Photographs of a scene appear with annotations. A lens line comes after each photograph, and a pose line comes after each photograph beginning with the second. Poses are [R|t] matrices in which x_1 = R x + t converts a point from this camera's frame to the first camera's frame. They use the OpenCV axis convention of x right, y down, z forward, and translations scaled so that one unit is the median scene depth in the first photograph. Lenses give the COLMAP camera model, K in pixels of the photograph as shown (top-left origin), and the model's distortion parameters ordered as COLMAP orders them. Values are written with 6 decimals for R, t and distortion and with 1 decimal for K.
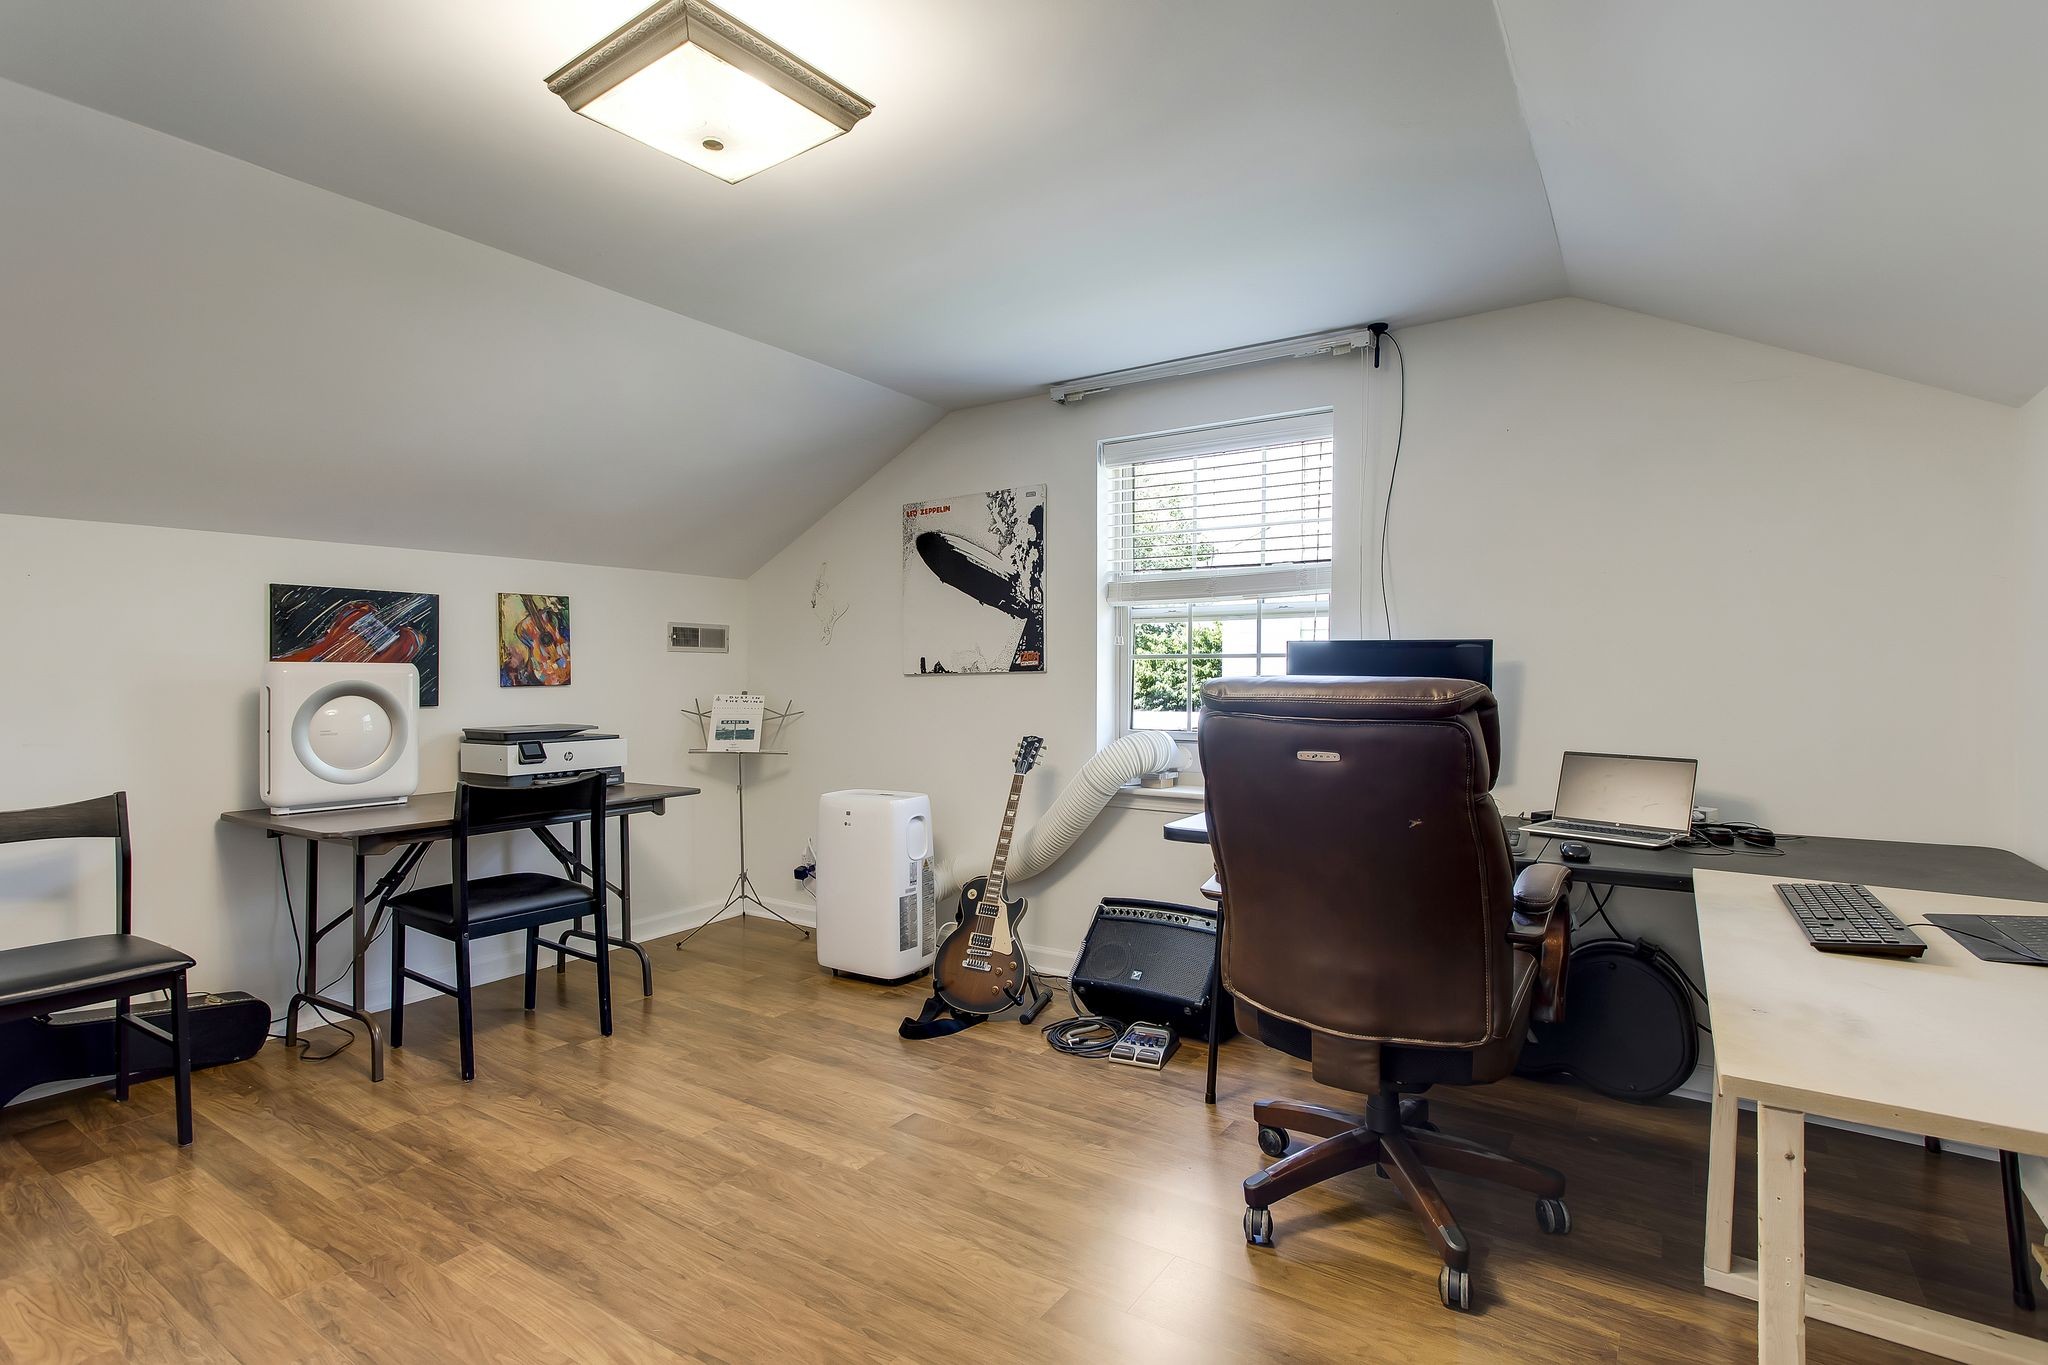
lens RADIAL K [[986.9, 0, 1026.0], [0, 986.9, 679.6], [0, 0, 1]] dist [-0.011550, 0.005572]
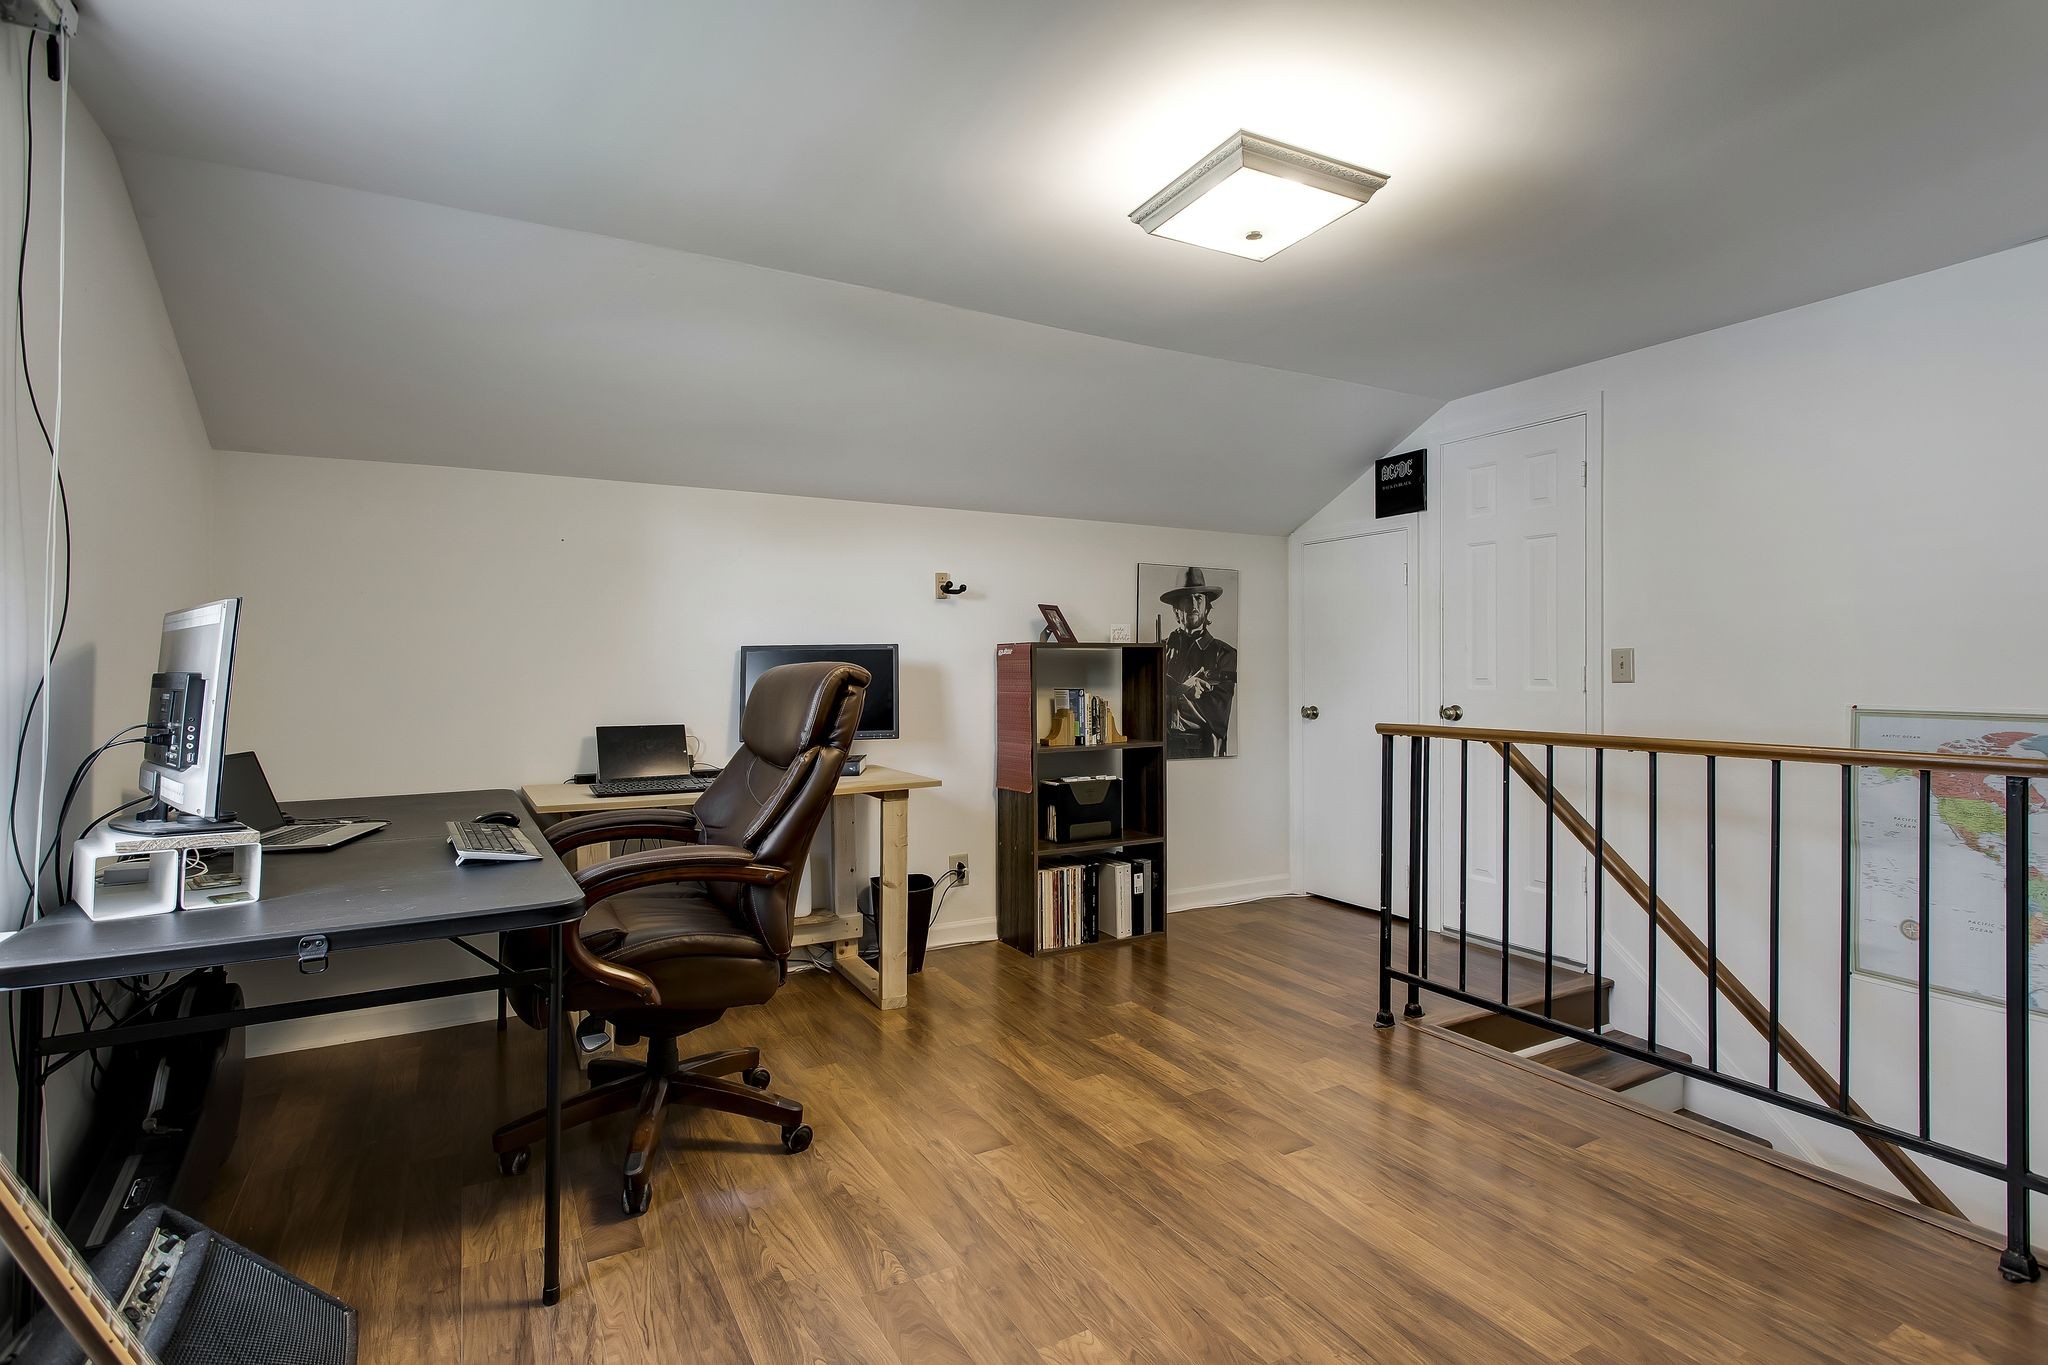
lens RADIAL K [[986.9, 0, 1020.1], [0, 986.9, 673.5], [0, 0, 1]] dist [-0.011550, 0.005572]
pose [[-0.893887, 0.006136, 0.448251, -0.532734], [0.007804, 0.999968, 0.001874, 0.008172], [-0.448225, 0.005173, -0.893906, 1.950455]]
